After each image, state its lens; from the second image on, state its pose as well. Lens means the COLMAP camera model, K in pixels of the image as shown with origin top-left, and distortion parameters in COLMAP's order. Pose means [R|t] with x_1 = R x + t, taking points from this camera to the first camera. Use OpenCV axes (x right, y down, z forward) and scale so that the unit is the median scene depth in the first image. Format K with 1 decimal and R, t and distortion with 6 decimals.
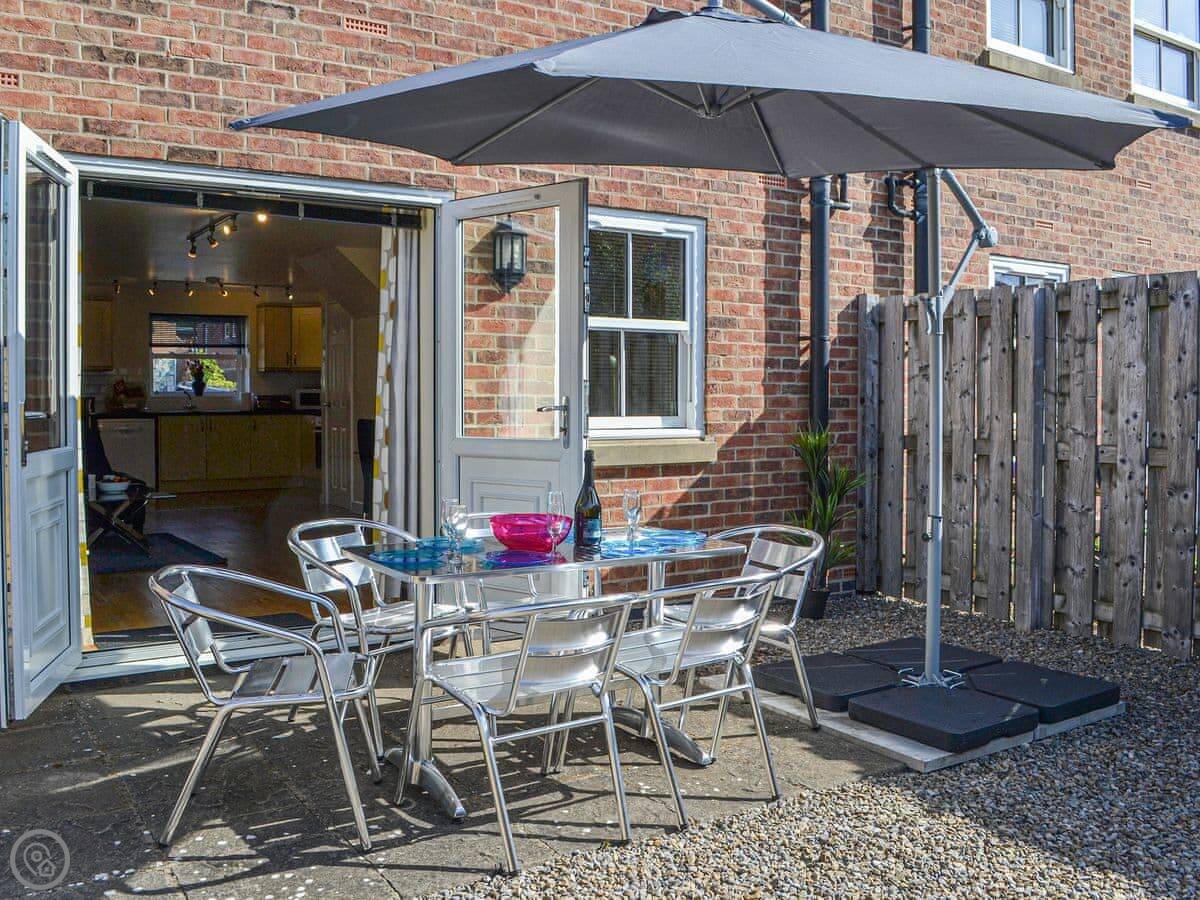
lens RADIAL K [[1043.3, 0, 600.1], [0, 1043.3, 424.4], [0, 0, 1]] dist [-0.114534, 0.007339]
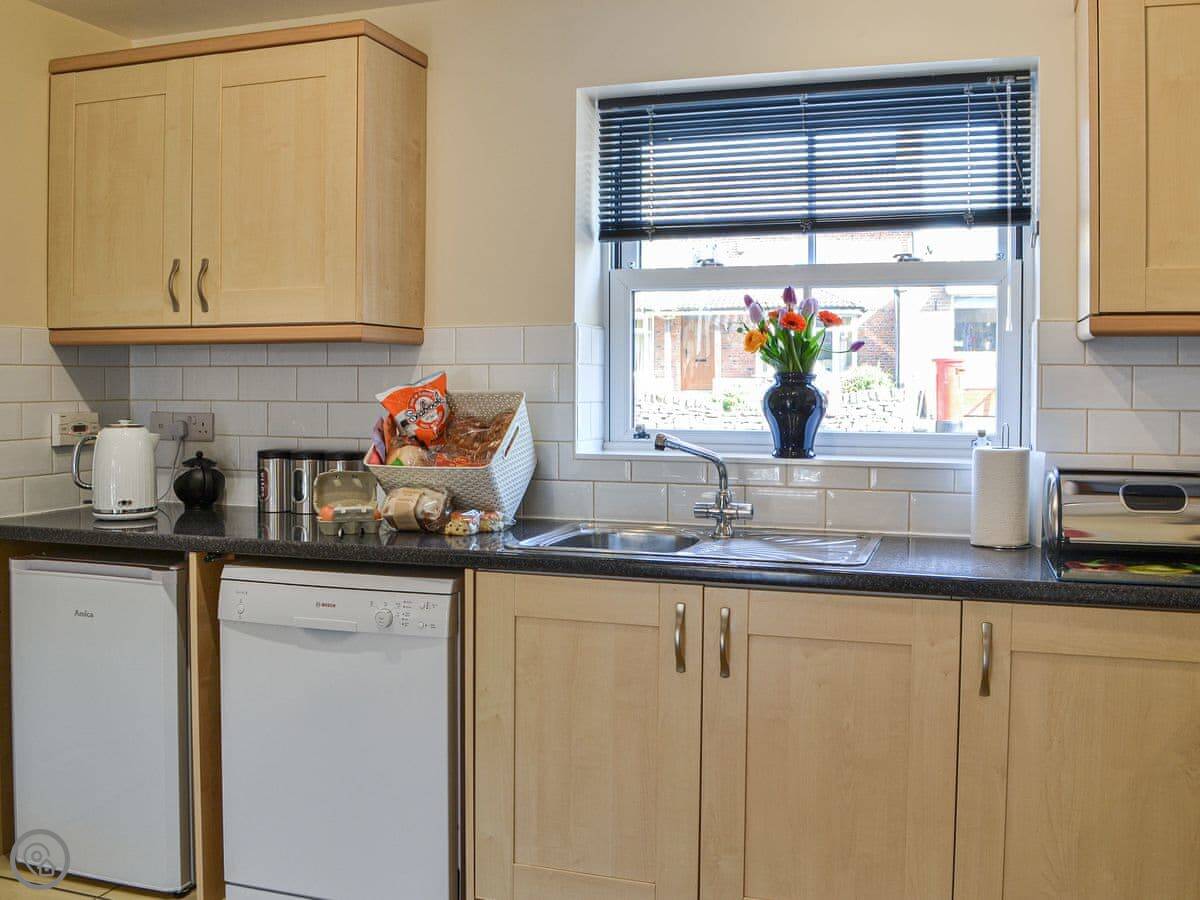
lens RADIAL K [[1216.8, 0, 600.8], [0, 1216.8, 382.8], [0, 0, 1]] dist [-0.049820, -0.002836]
pose [[0.612775, 0.008727, -0.790209, -0.216362], [-0.026458, 0.999605, -0.009477, -0.039788], [0.789814, 0.026715, 0.612764, 0.812862]]
